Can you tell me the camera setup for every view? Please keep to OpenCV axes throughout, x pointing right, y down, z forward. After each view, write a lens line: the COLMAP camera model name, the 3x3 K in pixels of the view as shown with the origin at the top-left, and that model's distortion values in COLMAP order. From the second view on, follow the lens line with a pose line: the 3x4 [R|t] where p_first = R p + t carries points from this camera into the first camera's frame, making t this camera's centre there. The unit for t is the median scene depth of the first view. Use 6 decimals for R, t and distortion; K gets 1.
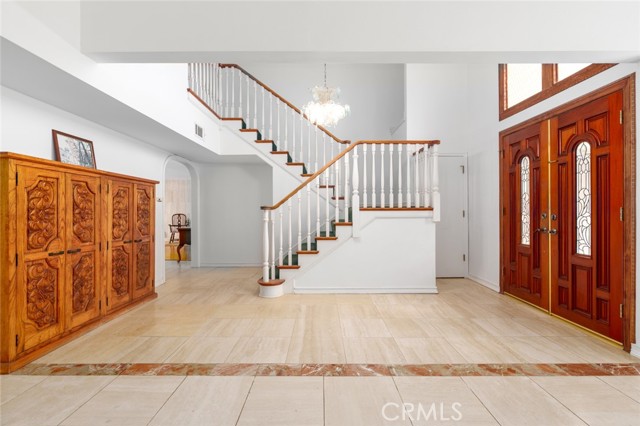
lens RADIAL K [[289.5, 0, 322.9], [0, 289.5, 214.2], [0, 0, 1]] dist [-0.016172, 0.006865]
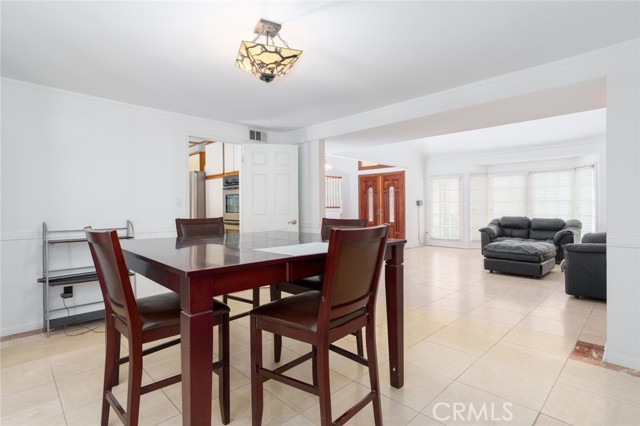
lens RADIAL K [[321.0, 0, 317.6], [0, 321.0, 206.8], [0, 0, 1]] dist [-0.005593, 0.003385]
pose [[0.728929, -0.005353, 0.684568, -1.508779], [0.014197, 0.999873, -0.007299, -0.008031], [-0.684442, 0.015039, 0.728913, -0.730934]]
